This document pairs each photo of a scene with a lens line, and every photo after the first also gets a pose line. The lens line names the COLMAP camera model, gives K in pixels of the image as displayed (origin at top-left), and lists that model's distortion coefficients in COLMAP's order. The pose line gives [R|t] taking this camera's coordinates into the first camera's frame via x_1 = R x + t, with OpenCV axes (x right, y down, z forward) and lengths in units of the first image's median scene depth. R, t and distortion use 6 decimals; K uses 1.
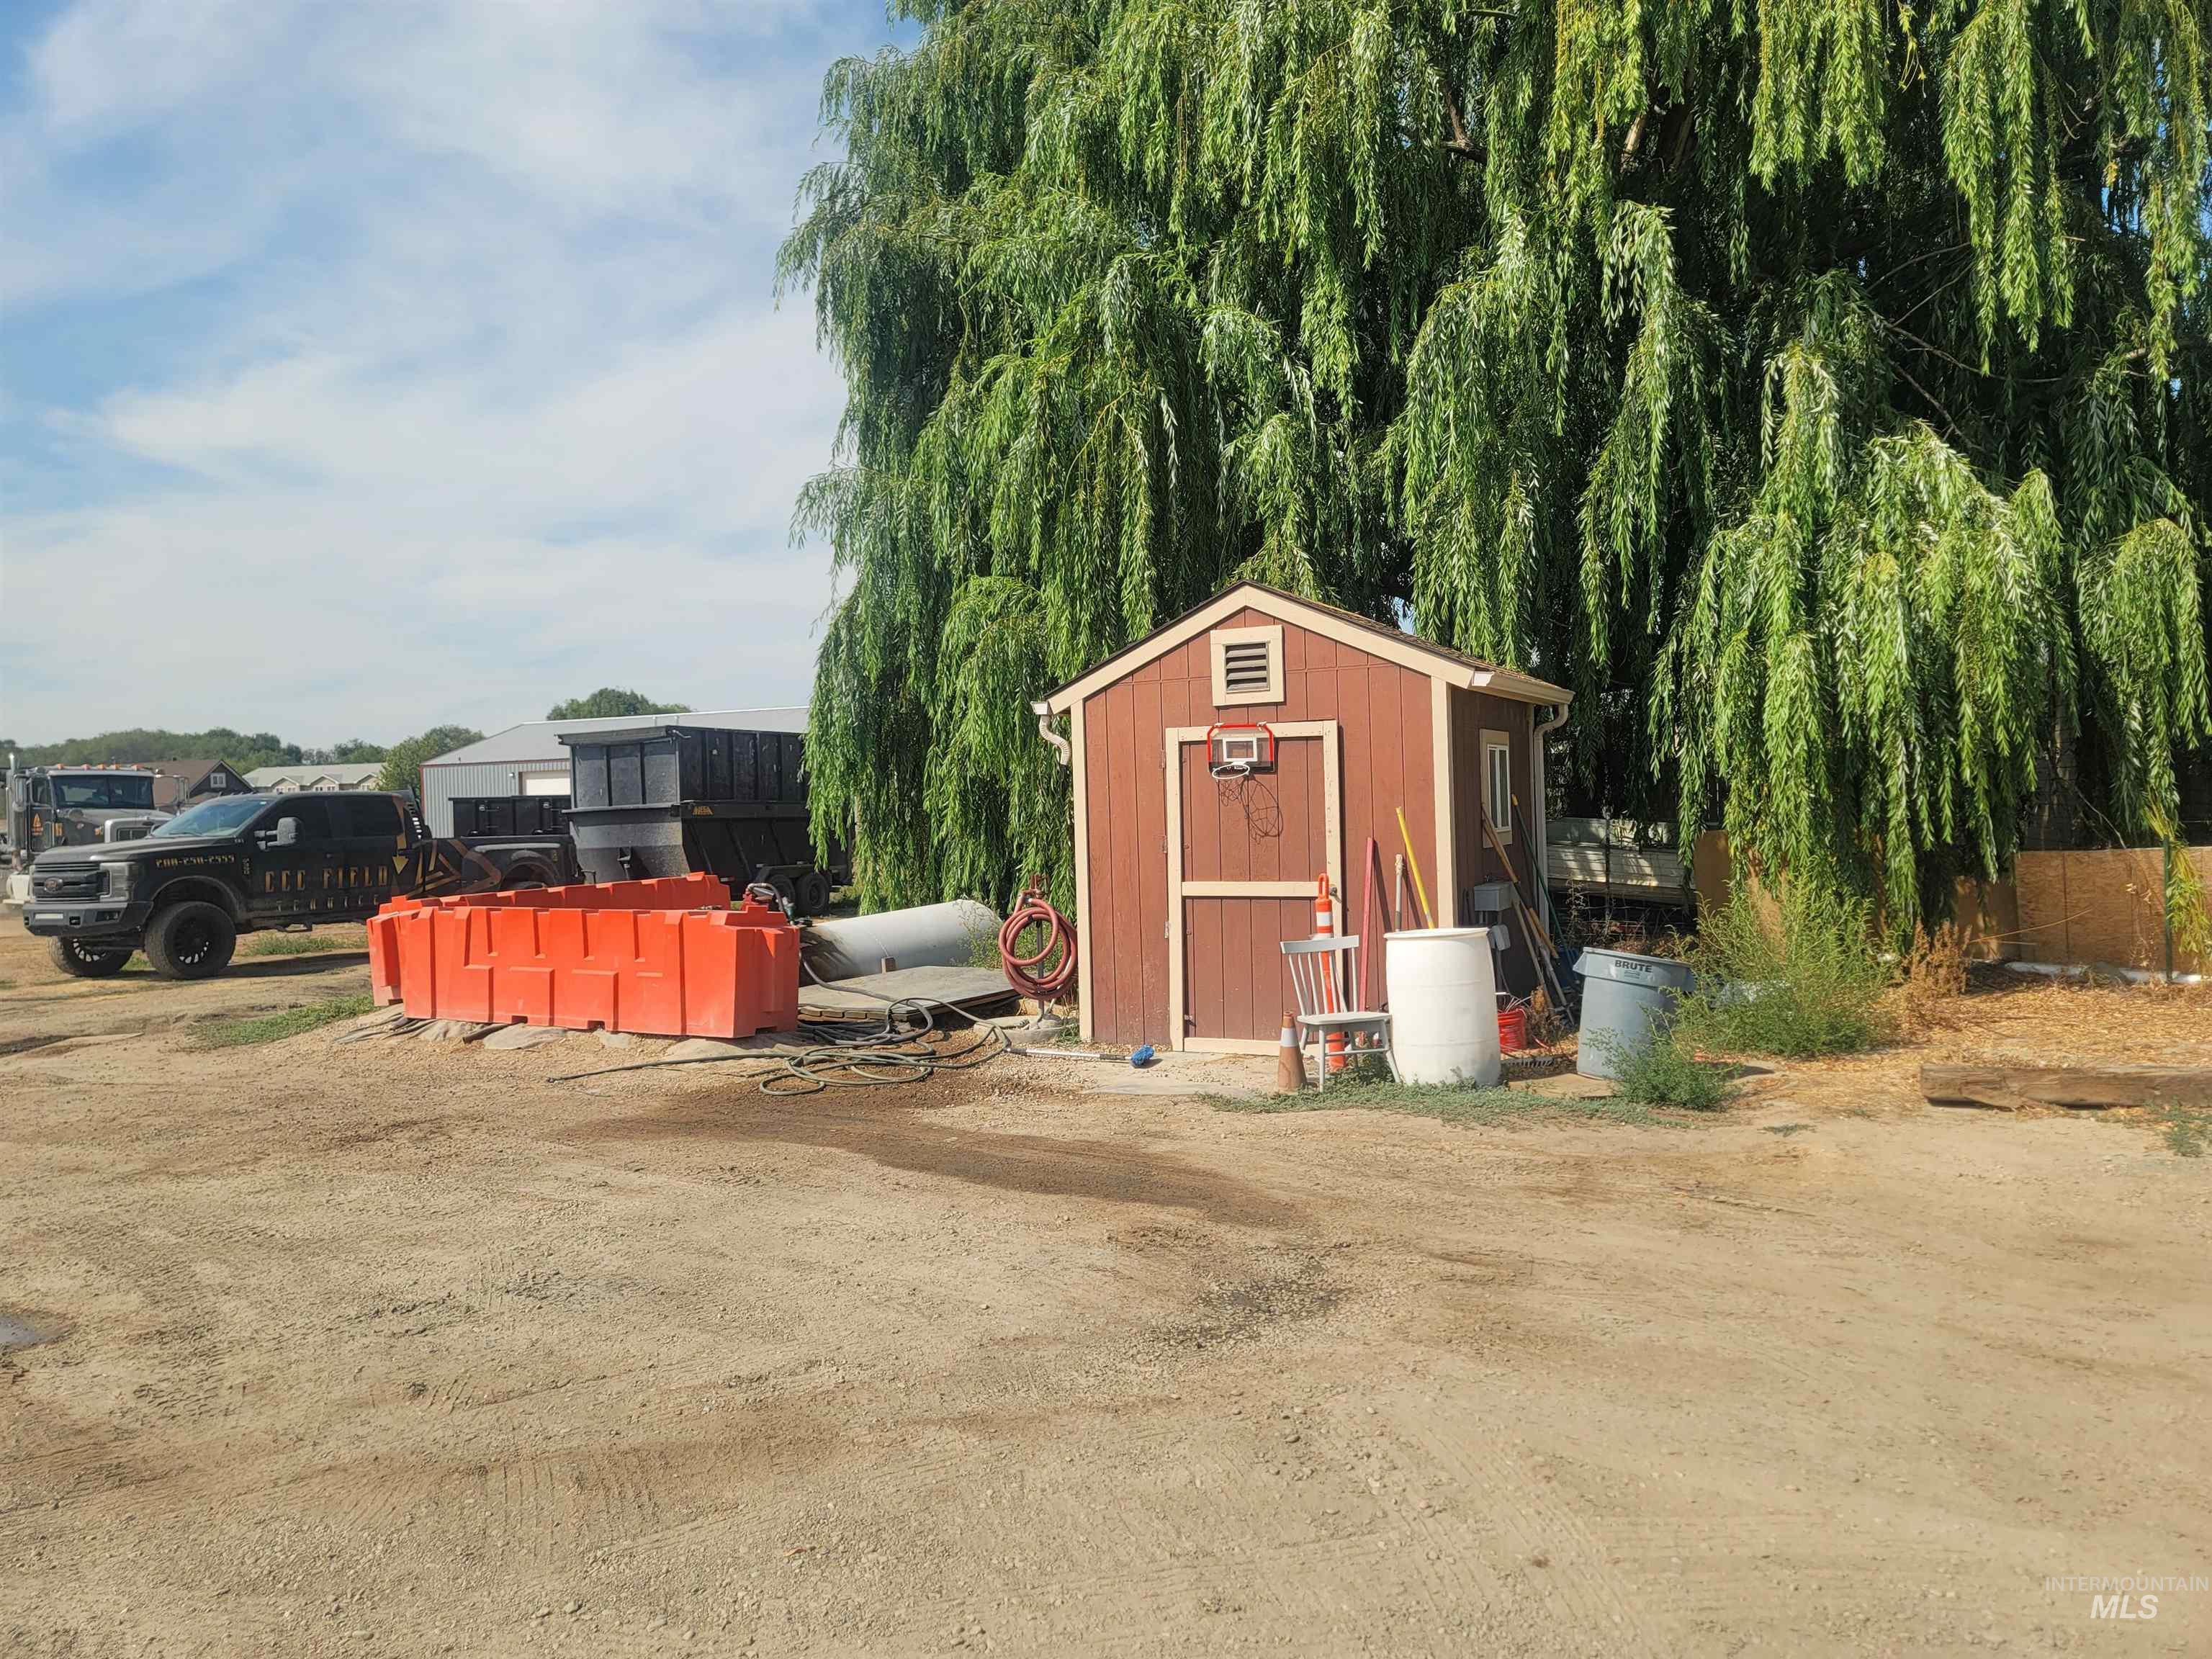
lens RADIAL K [[1621.8, 0, 1106.0], [0, 1621.8, 829.5], [0, 0, 1]] dist [-0.003474, -0.001111]
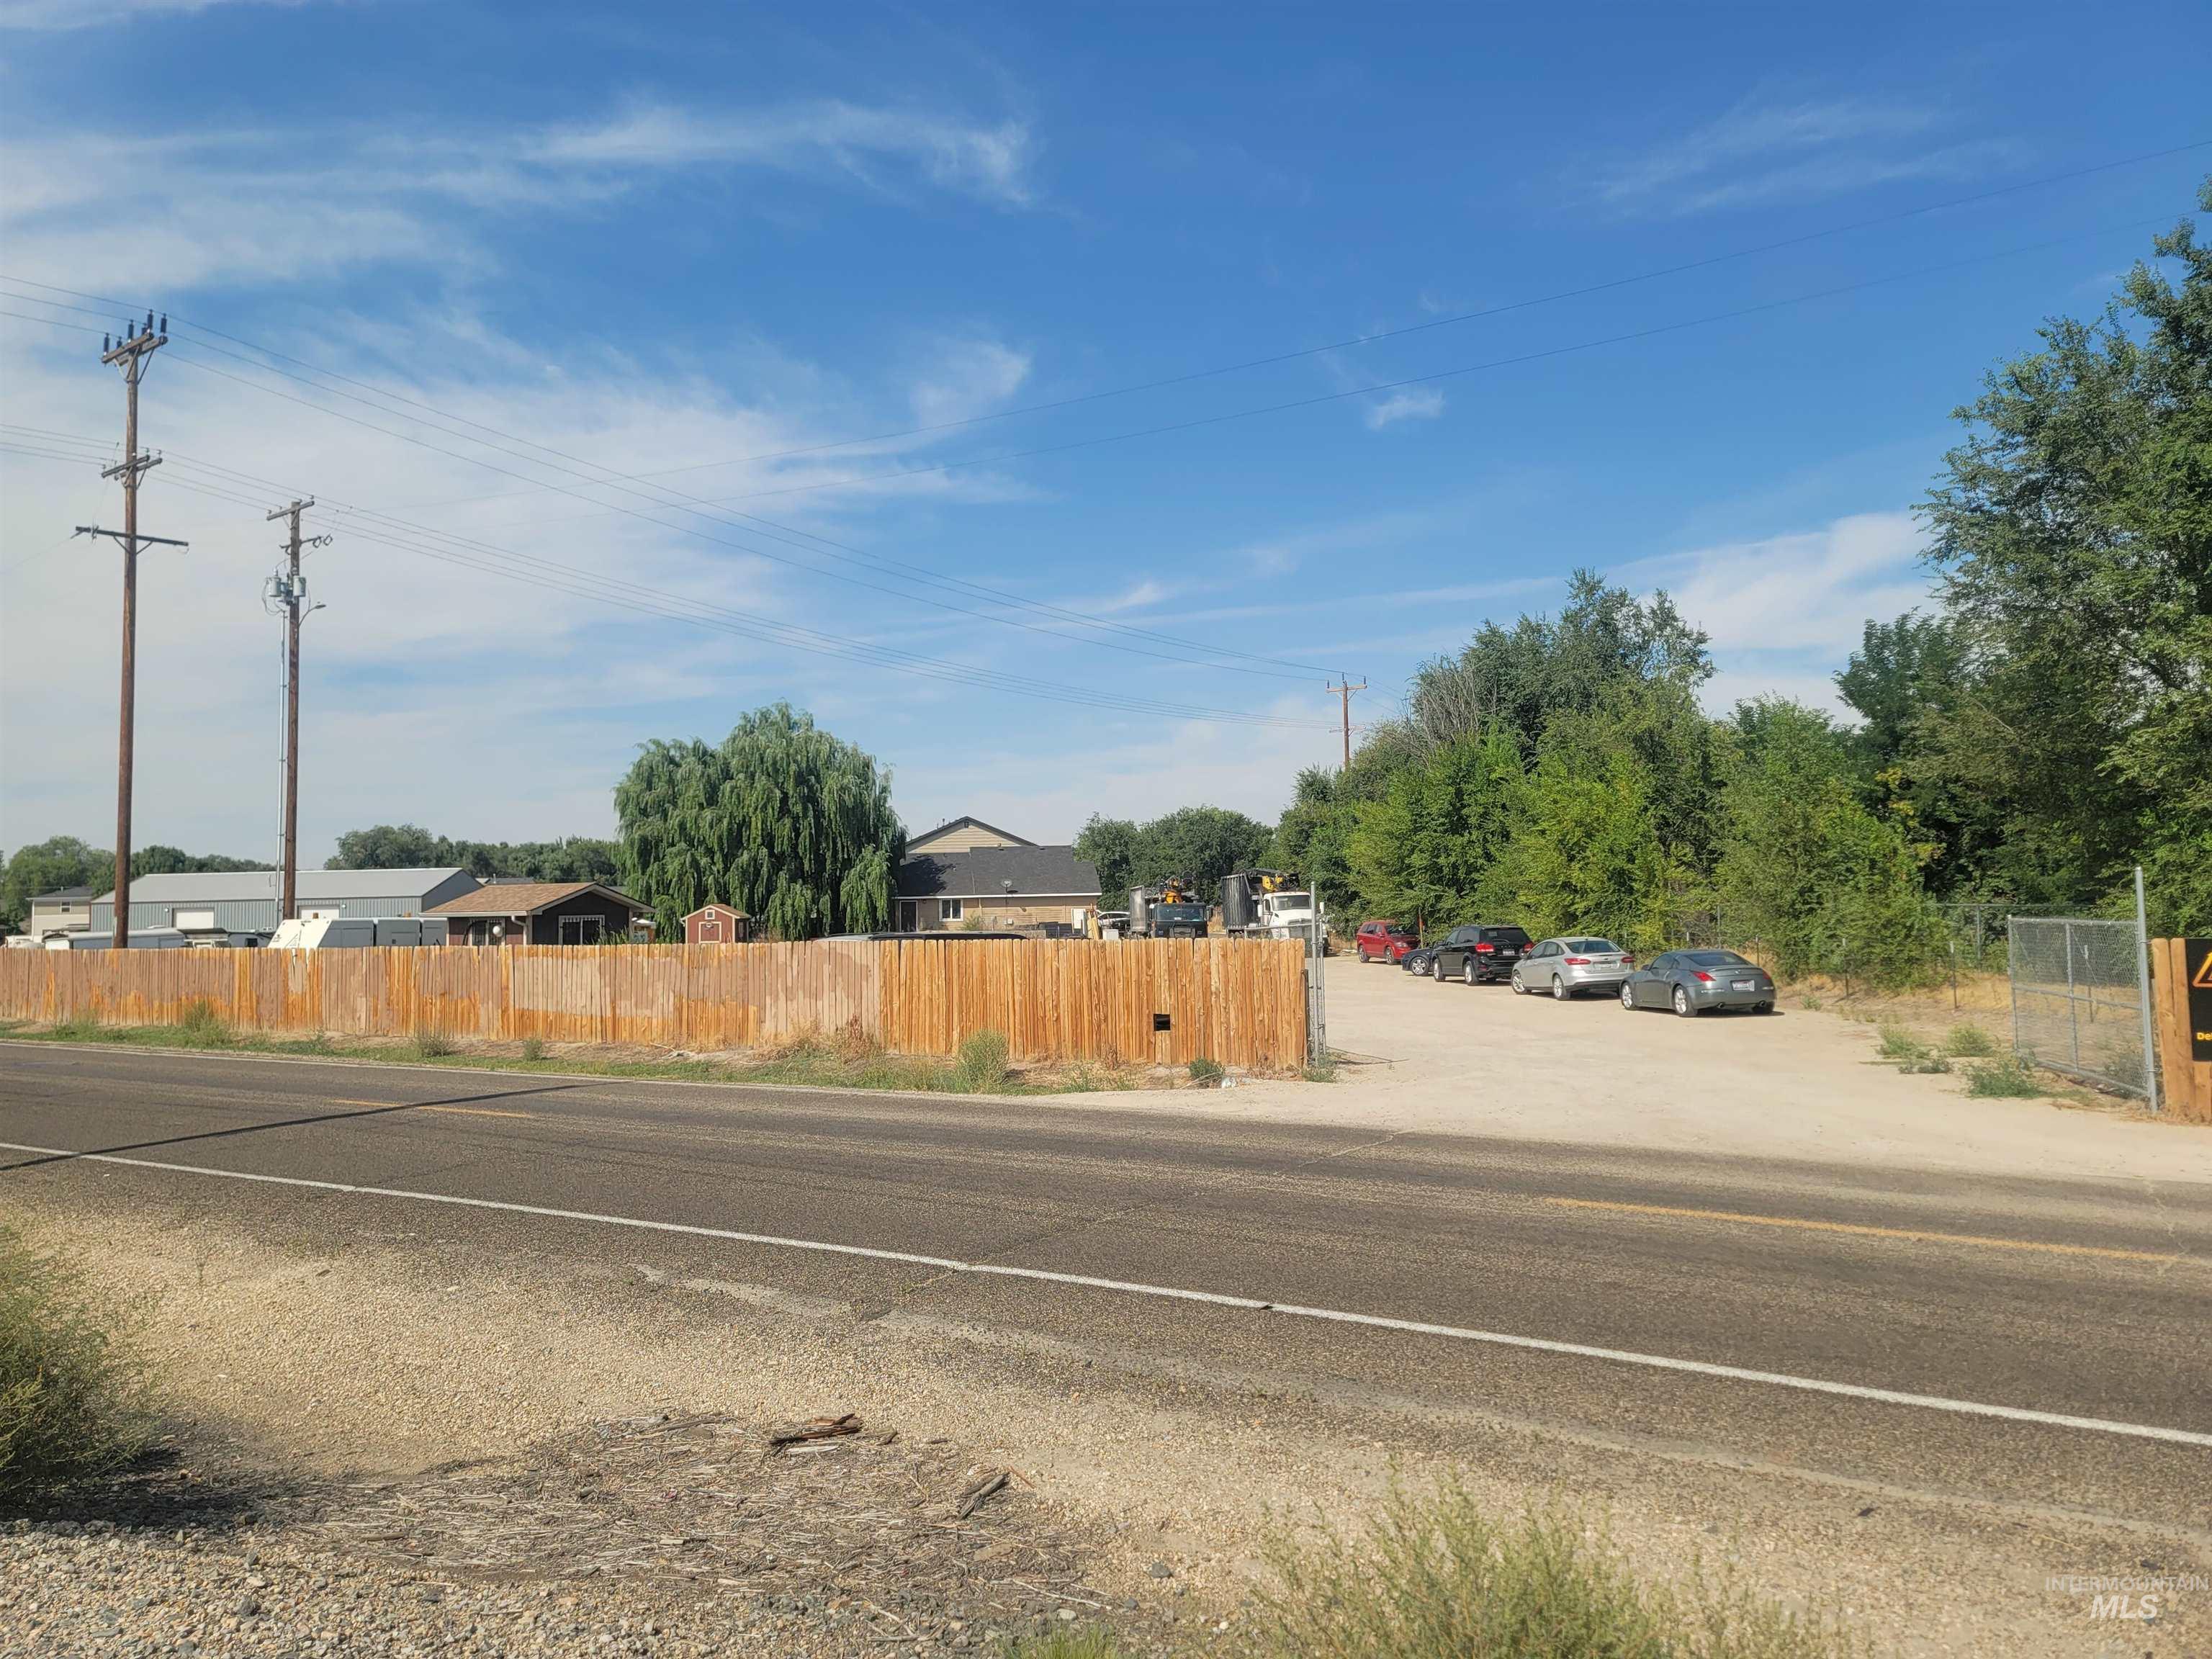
lens RADIAL K [[1588.0, 0, 1075.6], [0, 1588.0, 789.3], [0, 0, 1]] dist [0.000703, -0.002088]
pose [[0.917725, 0.036201, 0.395564, -1.215651], [0.000479, 0.995737, -0.092240, 0.007171], [-0.397216, 0.084841, 0.913795, -6.109032]]
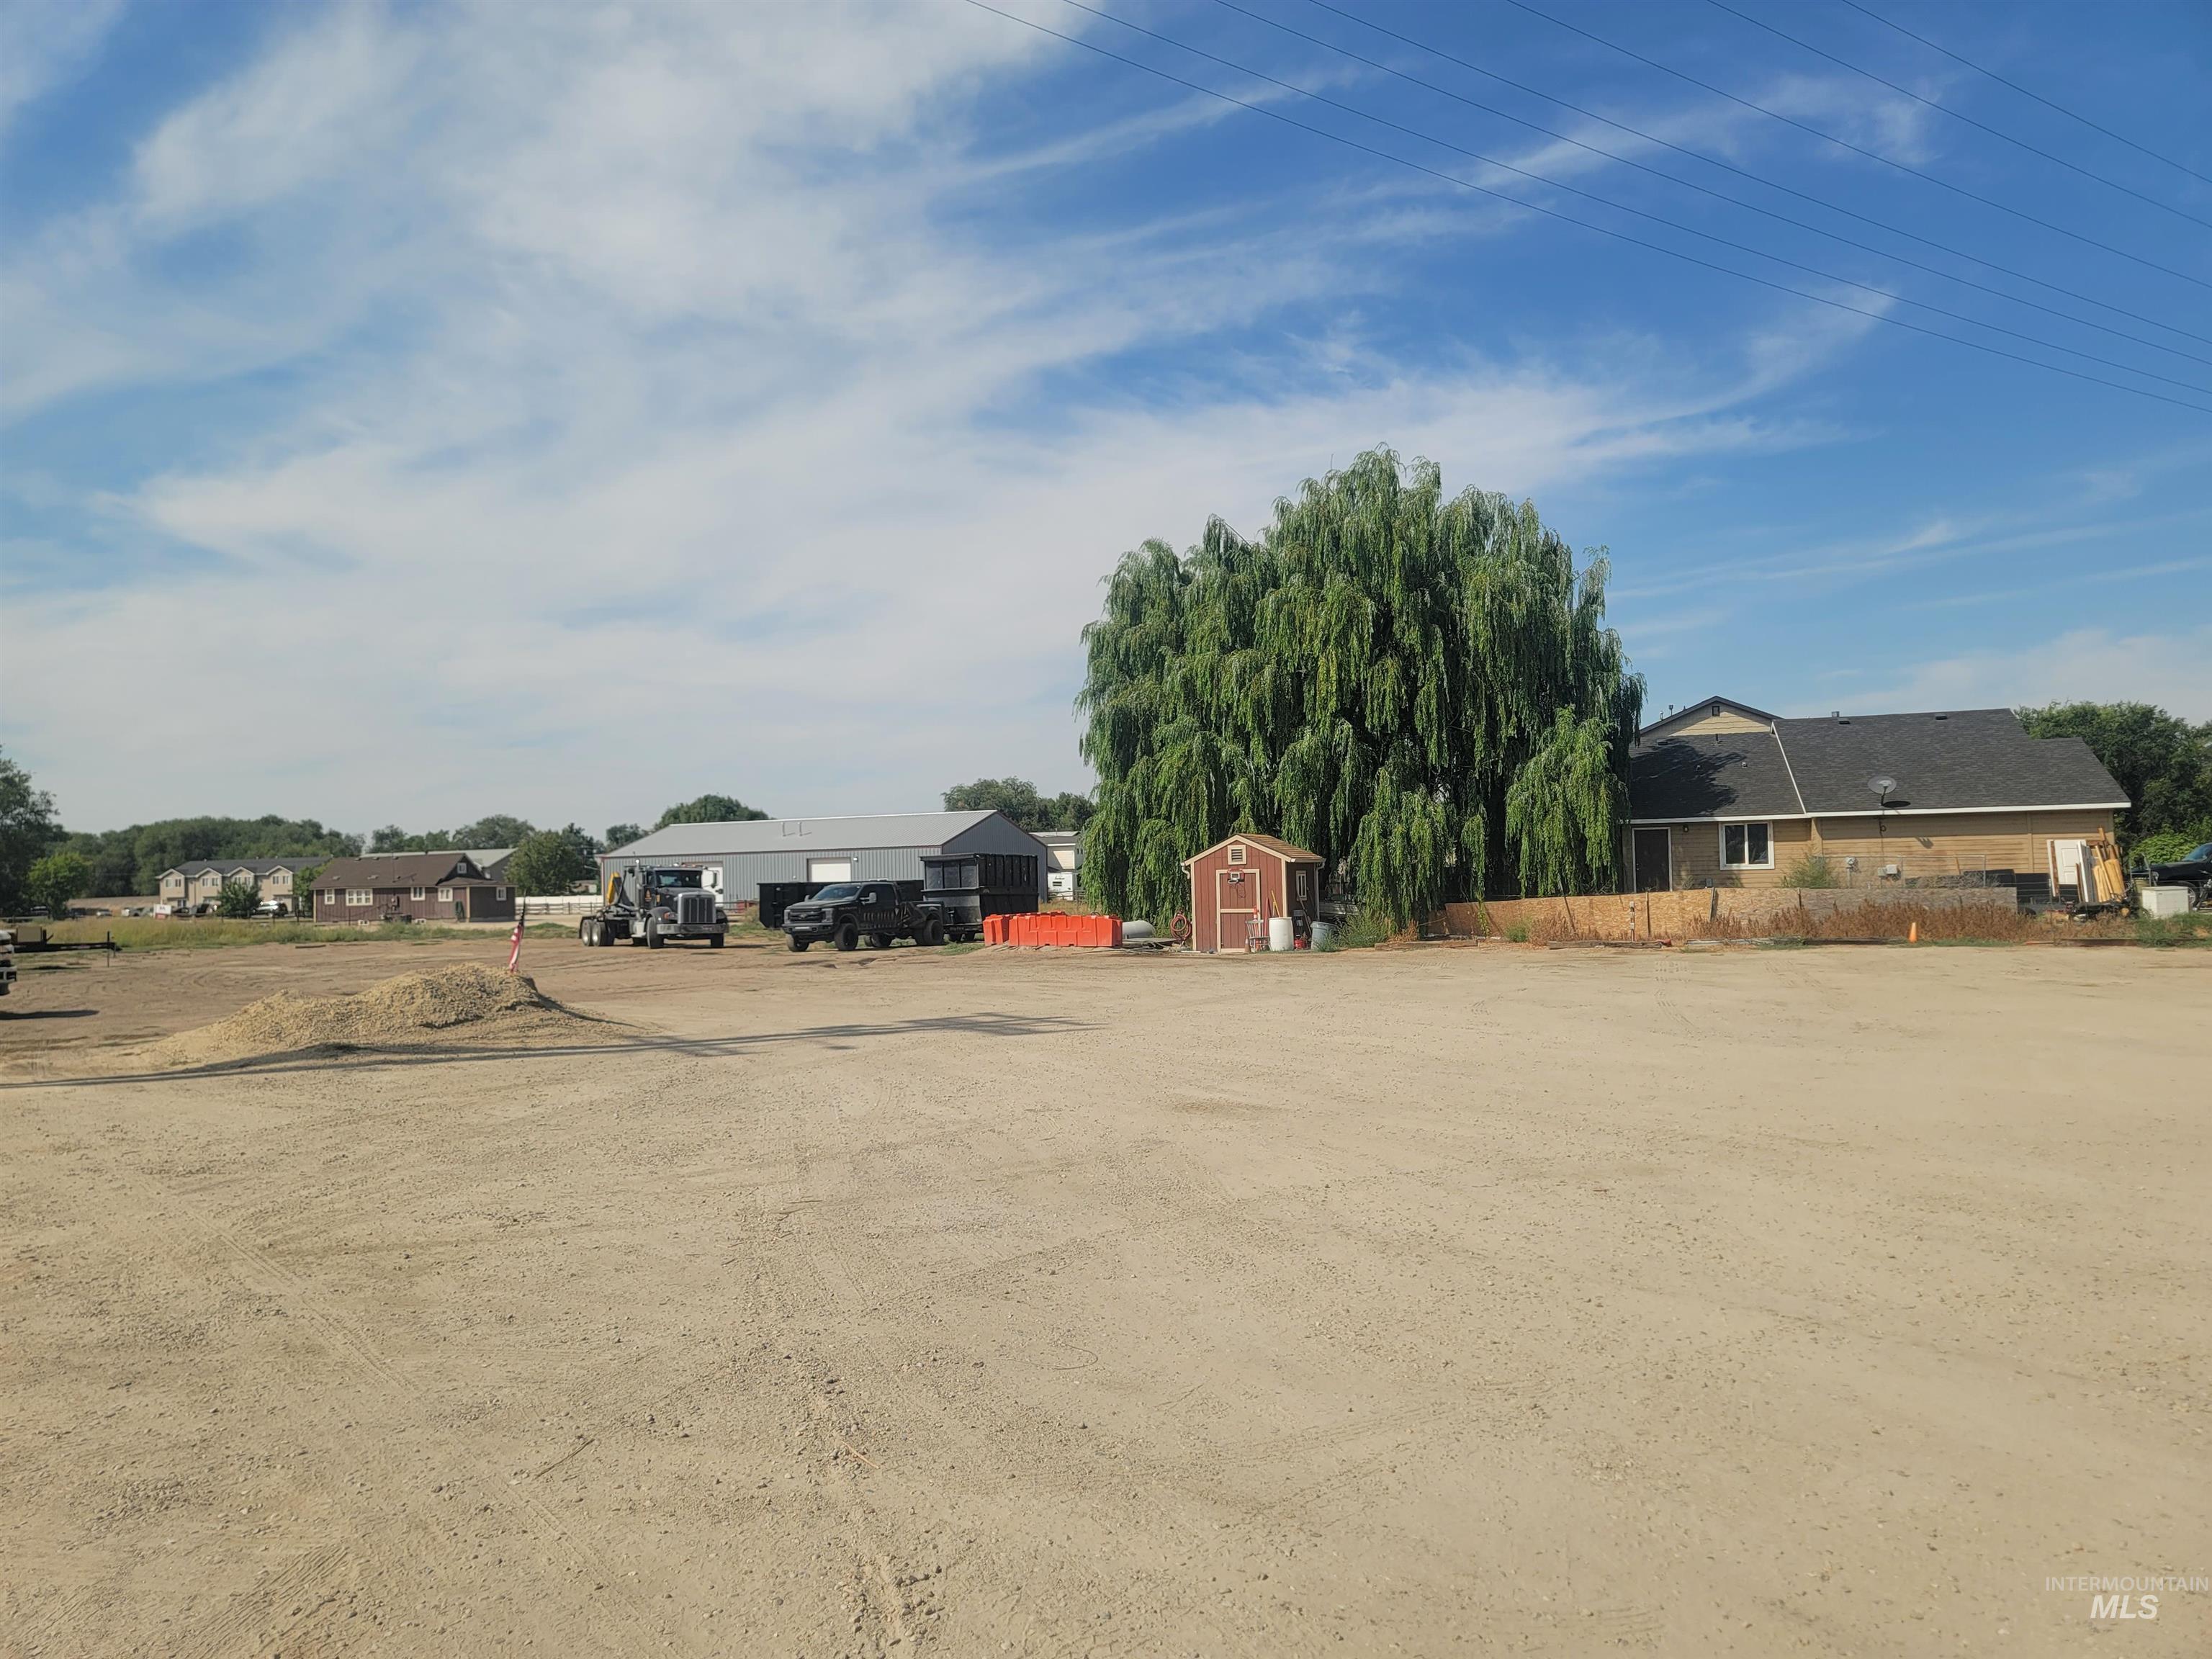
lens RADIAL K [[1588.0, 0, 1075.6], [0, 1588.0, 789.3], [0, 0, 1]] dist [0.000703, -0.002088]
pose [[0.999912, 0.006198, 0.011756, -0.309526], [-0.005385, 0.997673, -0.067963, 0.005013], [-0.012150, 0.067894, 0.997619, -2.517738]]
